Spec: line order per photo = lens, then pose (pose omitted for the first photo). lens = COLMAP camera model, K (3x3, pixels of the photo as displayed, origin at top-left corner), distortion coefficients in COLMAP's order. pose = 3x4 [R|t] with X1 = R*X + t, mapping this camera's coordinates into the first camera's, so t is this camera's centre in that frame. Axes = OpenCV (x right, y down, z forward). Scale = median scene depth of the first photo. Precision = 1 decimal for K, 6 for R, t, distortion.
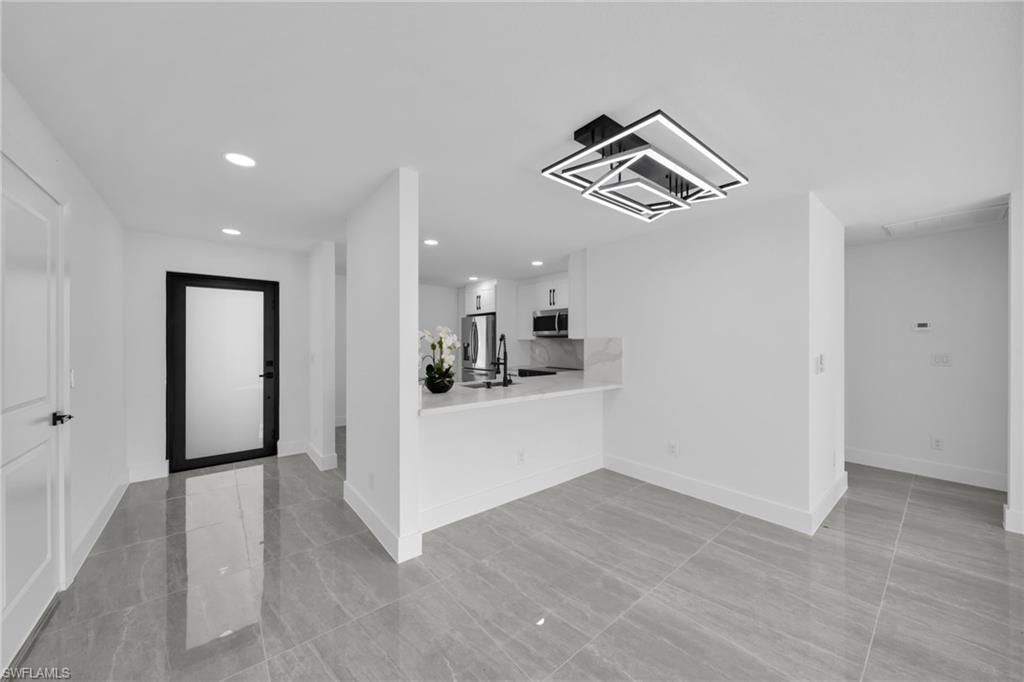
lens RADIAL K [[362.8, 0, 506.1], [0, 362.8, 343.4], [0, 0, 1]] dist [0.001781, -0.001562]
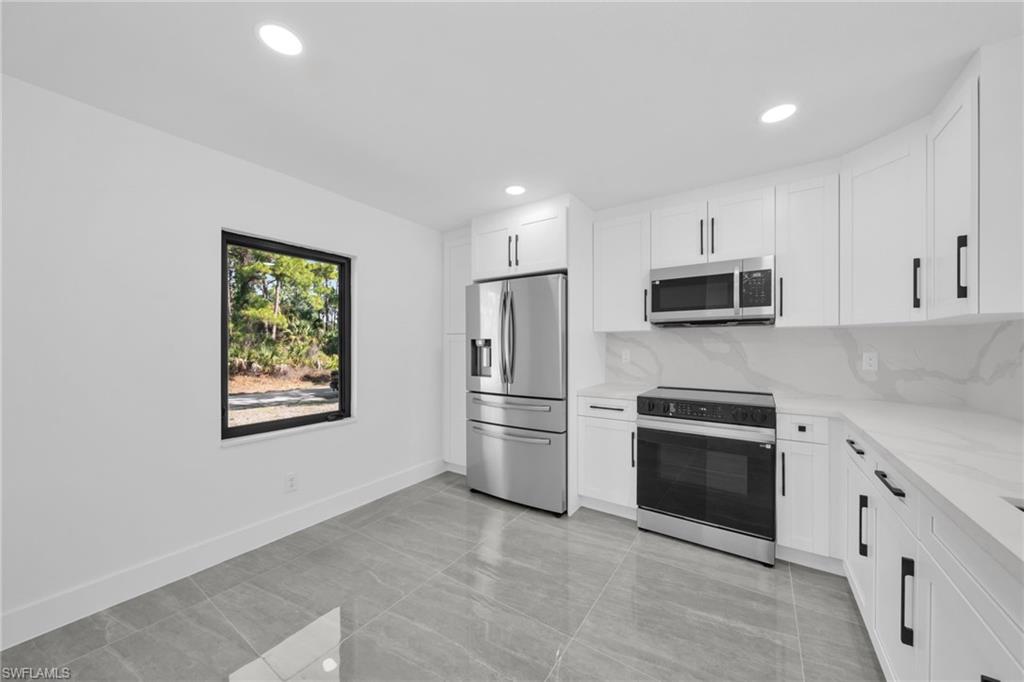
lens RADIAL K [[362.8, 0, 508.3], [0, 362.8, 347.3], [0, 0, 1]] dist [0.001781, -0.001562]
pose [[0.960971, -0.001413, 0.276647, -0.311081], [0.001358, 0.999999, 0.000391, 0.015302], [-0.276647, 0.000000, 0.960972, 0.821824]]
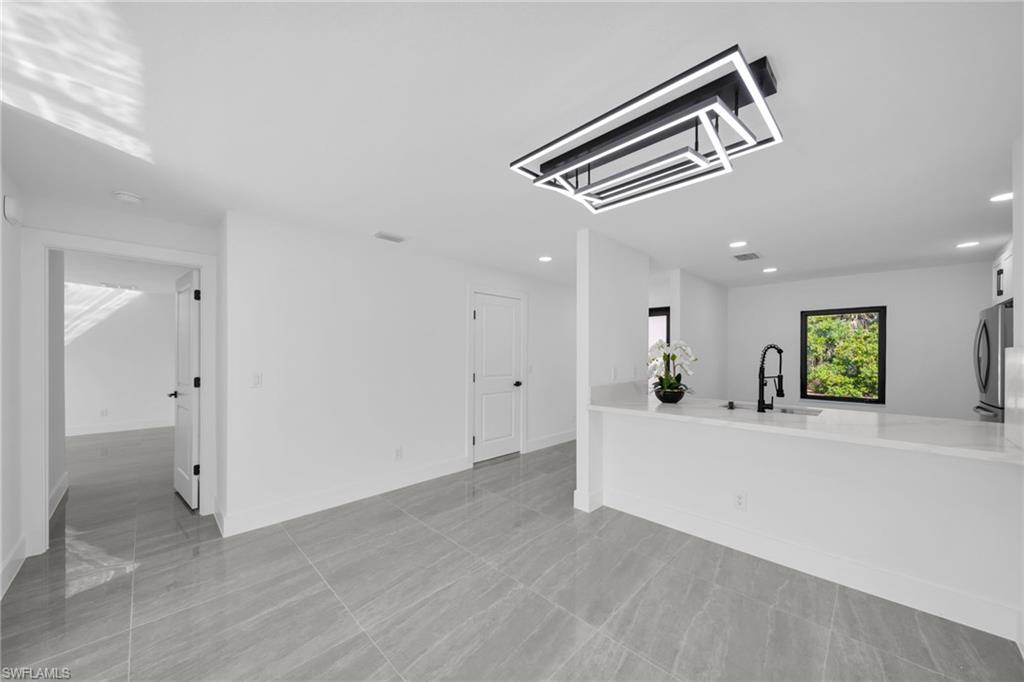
lens RADIAL K [[362.8, 0, 510.3], [0, 362.8, 353.6], [0, 0, 1]] dist [0.001781, -0.001562]
pose [[0.097862, 0.001070, -0.995199, 0.582926], [-0.003604, 0.999993, 0.000720, -0.004854], [0.995193, 0.003516, 0.097865, 0.312980]]
